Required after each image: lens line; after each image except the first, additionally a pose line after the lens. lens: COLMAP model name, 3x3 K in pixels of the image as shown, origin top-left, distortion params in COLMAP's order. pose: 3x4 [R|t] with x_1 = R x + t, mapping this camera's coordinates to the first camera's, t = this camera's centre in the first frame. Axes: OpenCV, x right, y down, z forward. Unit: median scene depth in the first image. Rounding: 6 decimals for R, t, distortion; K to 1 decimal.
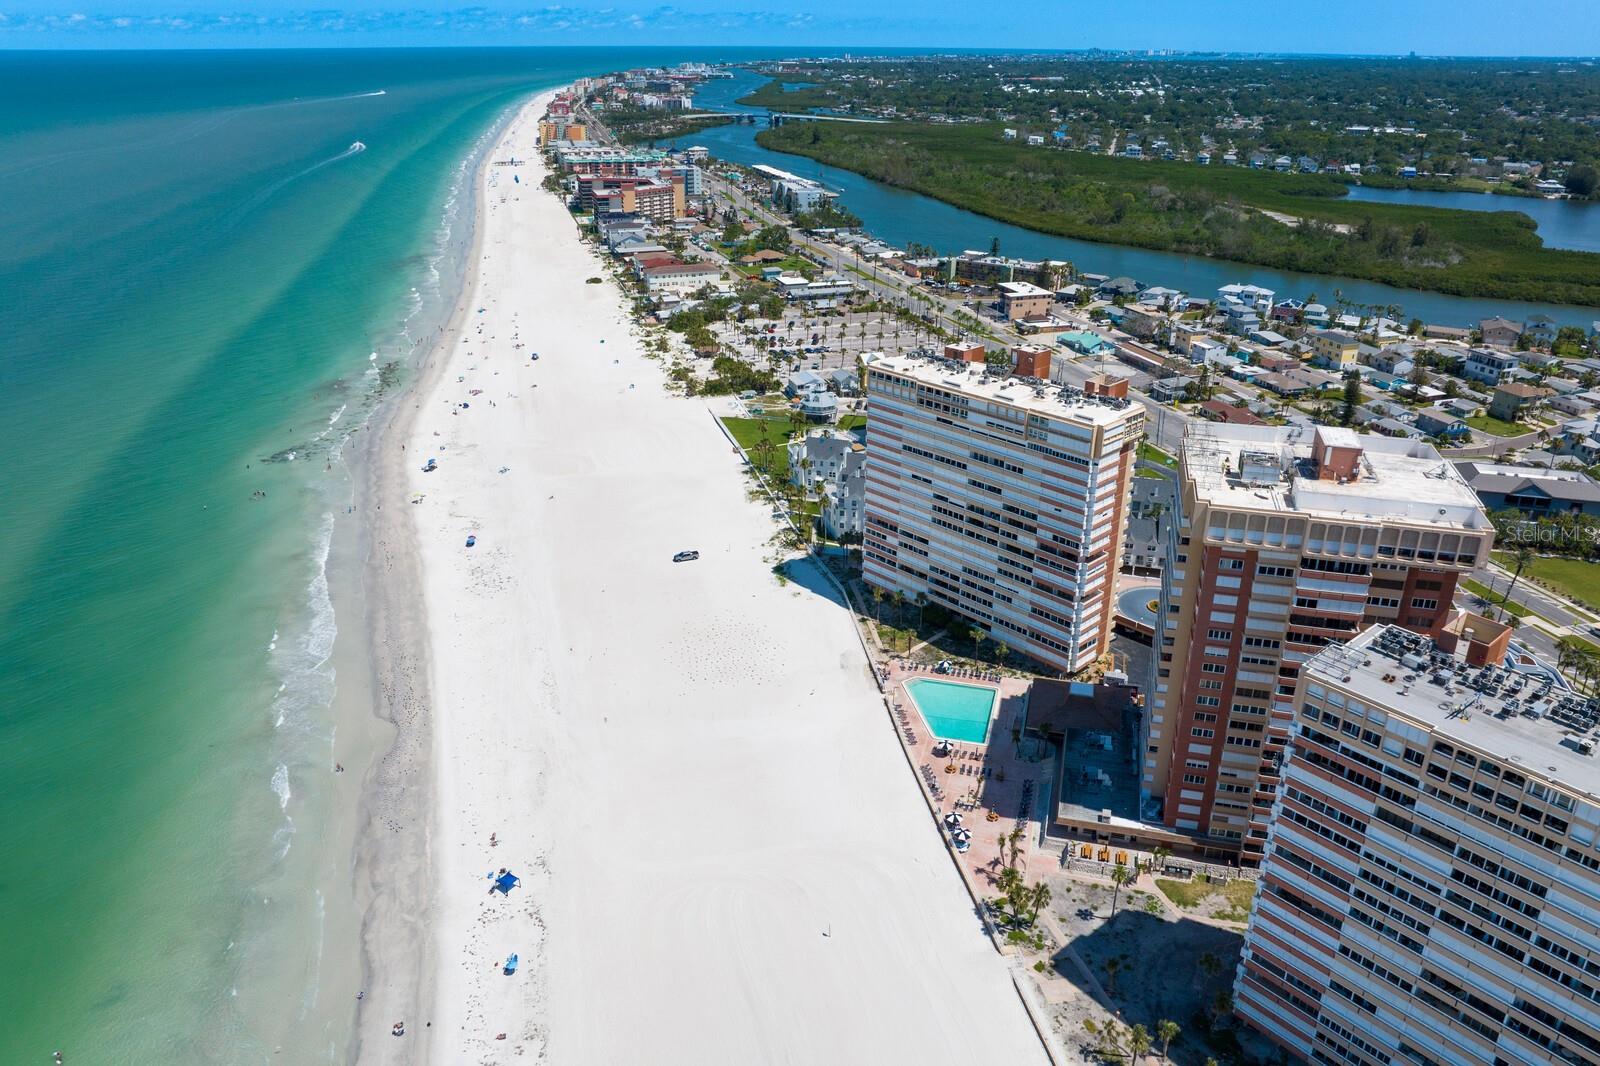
lens RADIAL K [[1134.5, 0, 807.3], [0, 1134.5, 520.6], [0, 0, 1]] dist [-0.048113, 0.016965]
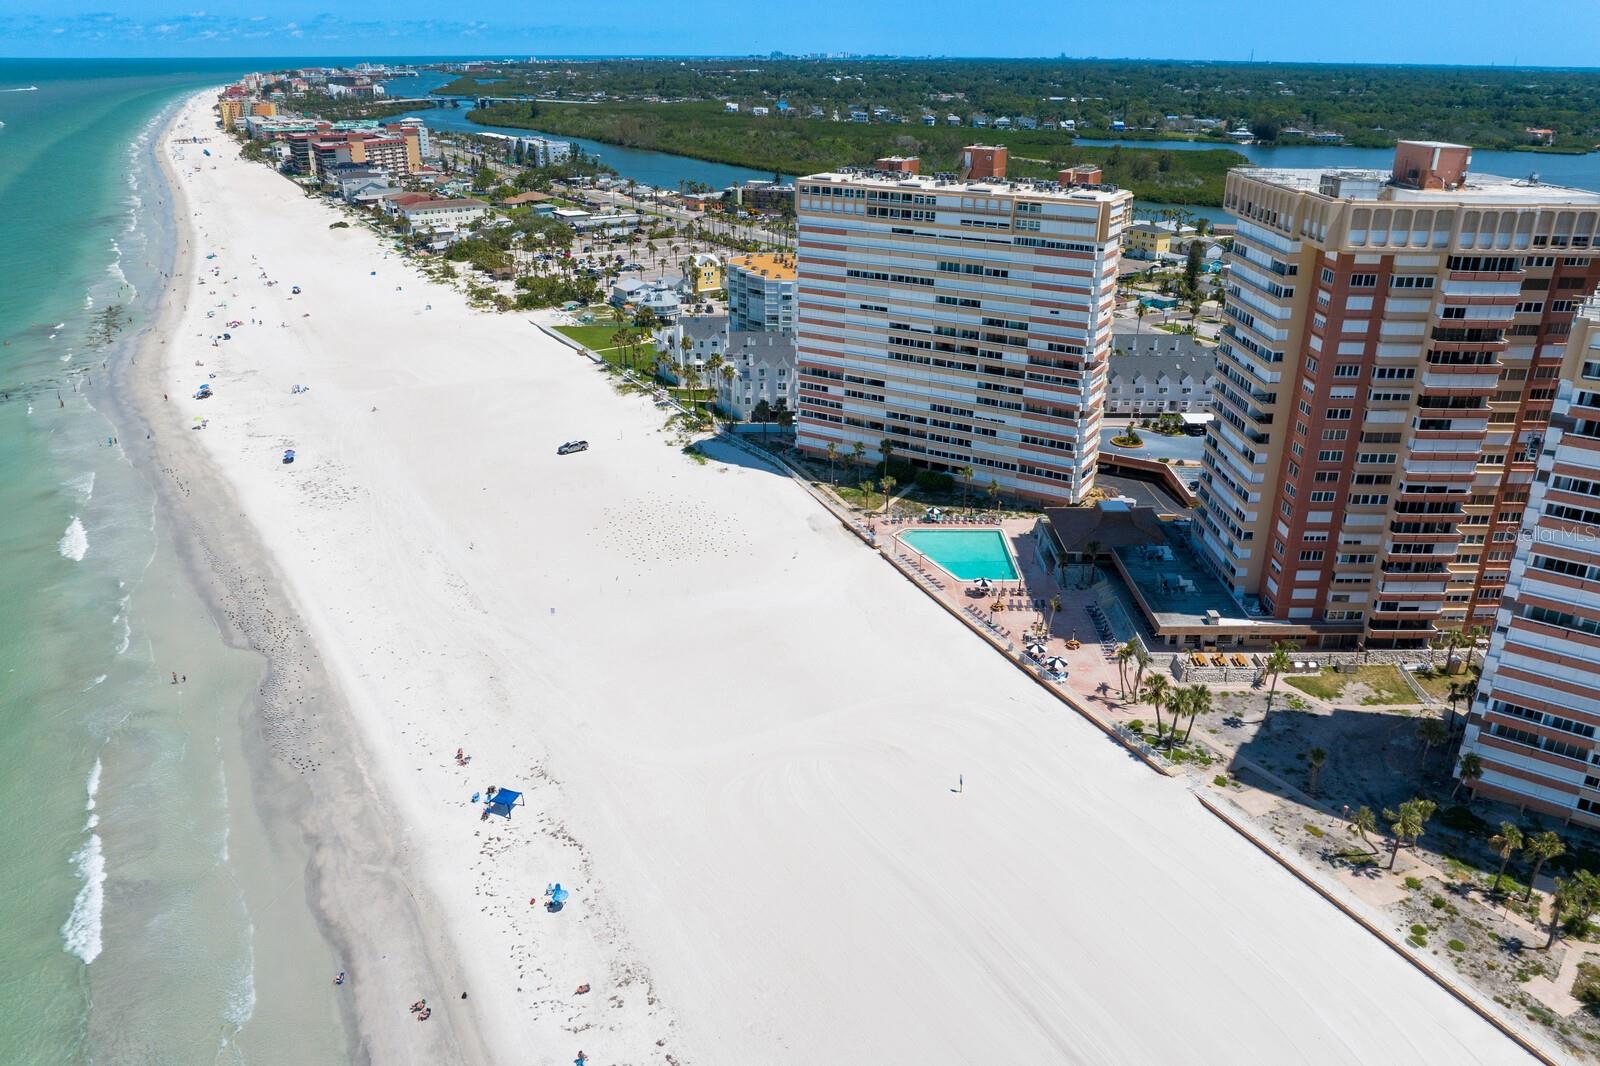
lens RADIAL K [[1134.5, 0, 810.8], [0, 1134.5, 519.2], [0, 0, 1]] dist [-0.048113, 0.016965]
pose [[0.965387, -0.098989, 0.241308, -0.143936], [0.100992, 0.994879, 0.004085, 0.098007], [-0.240476, 0.020426, 0.970440, 0.155538]]
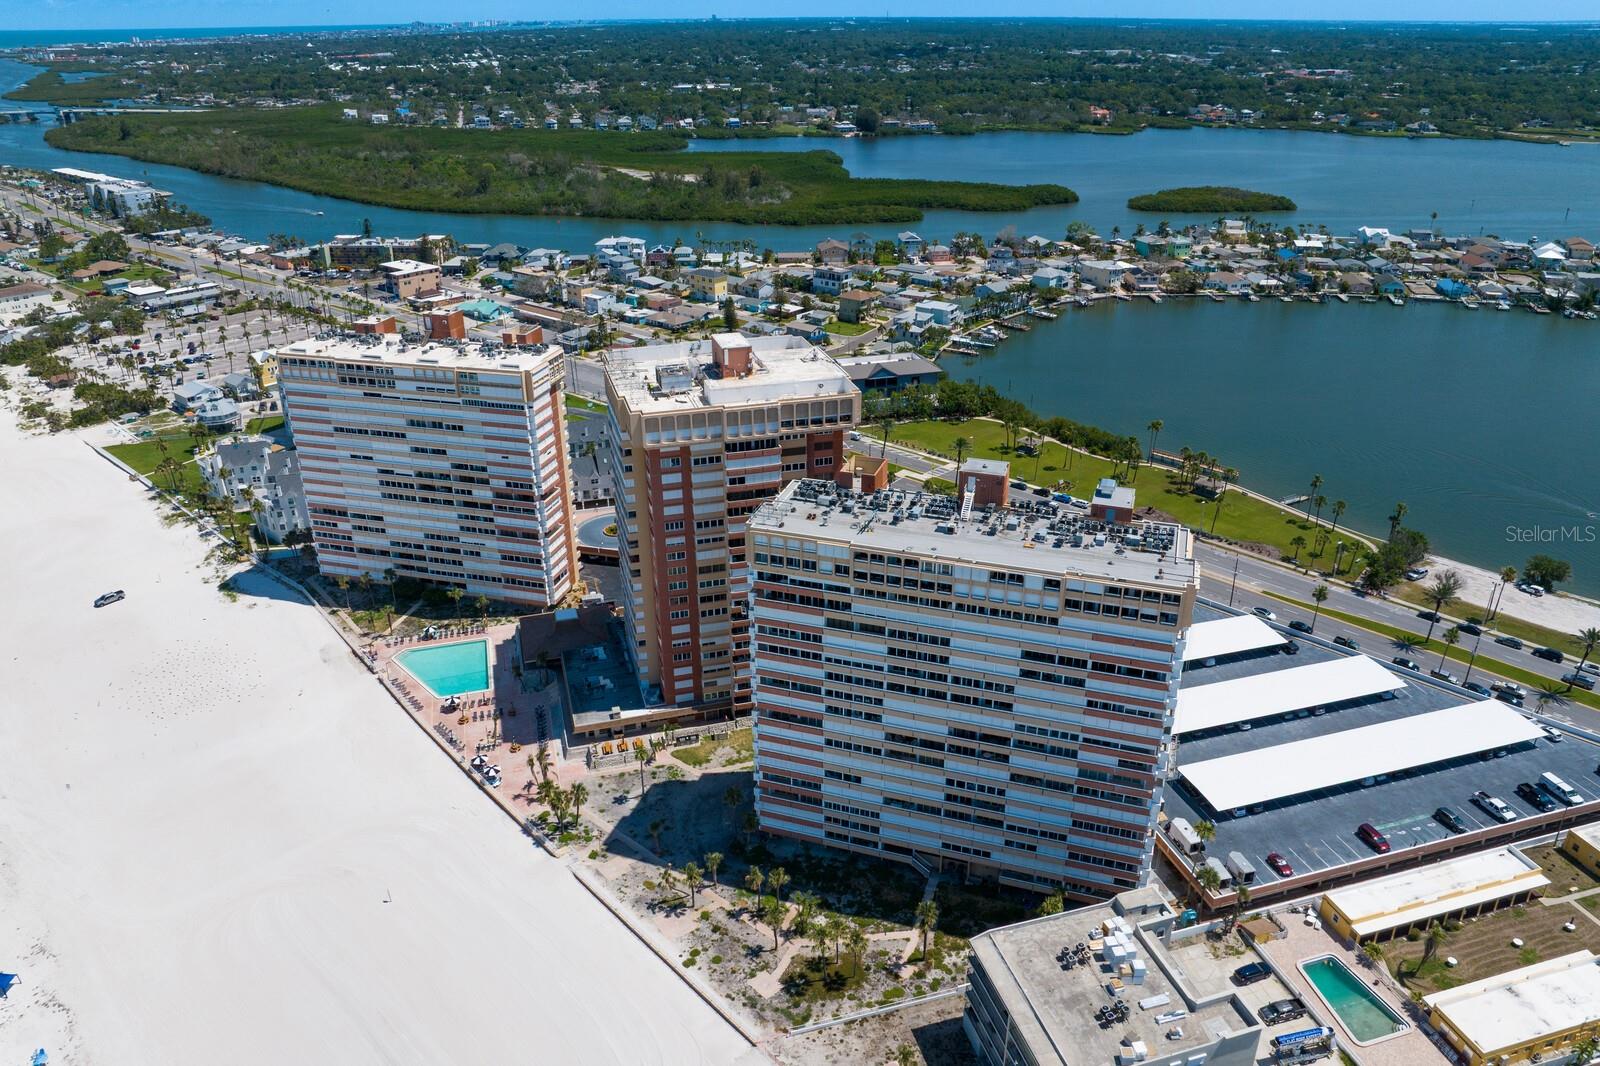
lens RADIAL K [[1134.5, 0, 813.1], [0, 1134.5, 513.9], [0, 0, 1]] dist [-0.048113, 0.016965]
pose [[0.854829, -0.219604, 0.470151, -0.030869], [0.211765, 0.974790, 0.070286, 0.022233], [-0.473734, 0.039479, 0.879783, -0.047531]]
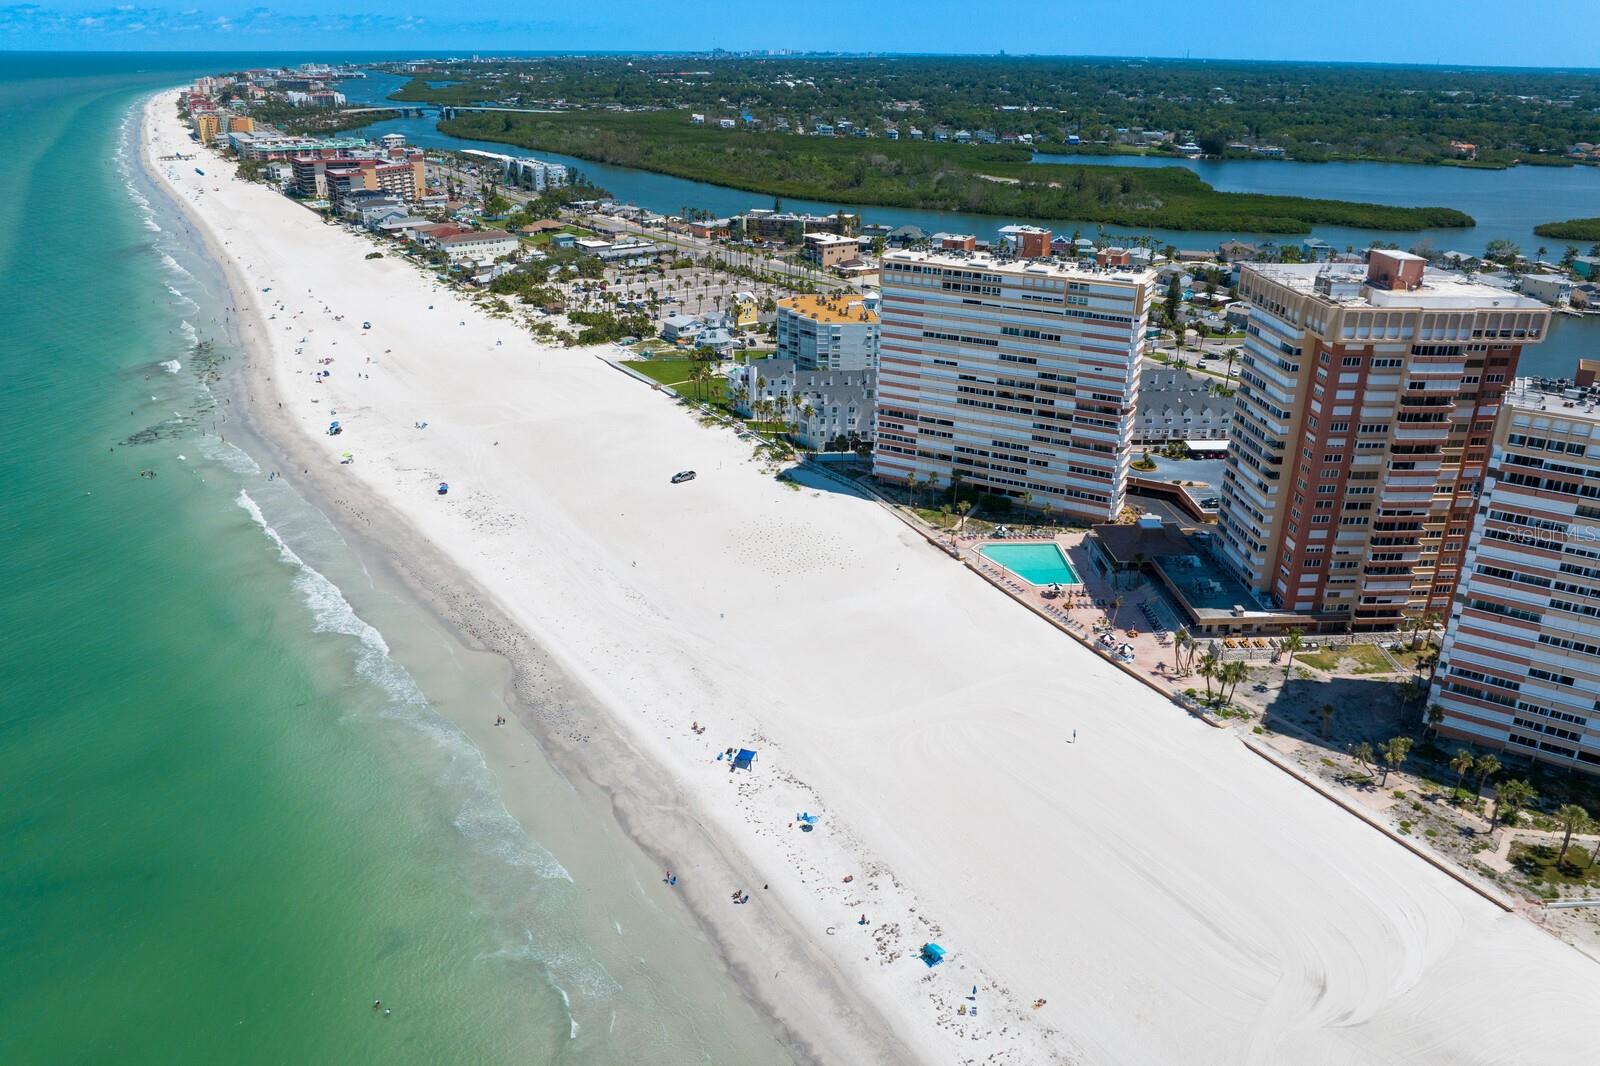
lens RADIAL K [[1134.5, 0, 812.5], [0, 1134.5, 517.3], [0, 0, 1]] dist [-0.048113, 0.016965]
pose [[0.950673, -0.114702, 0.288208, -0.287713], [0.116200, 0.993154, 0.011965, 0.067738], [-0.287607, 0.022115, 0.957493, 0.027646]]
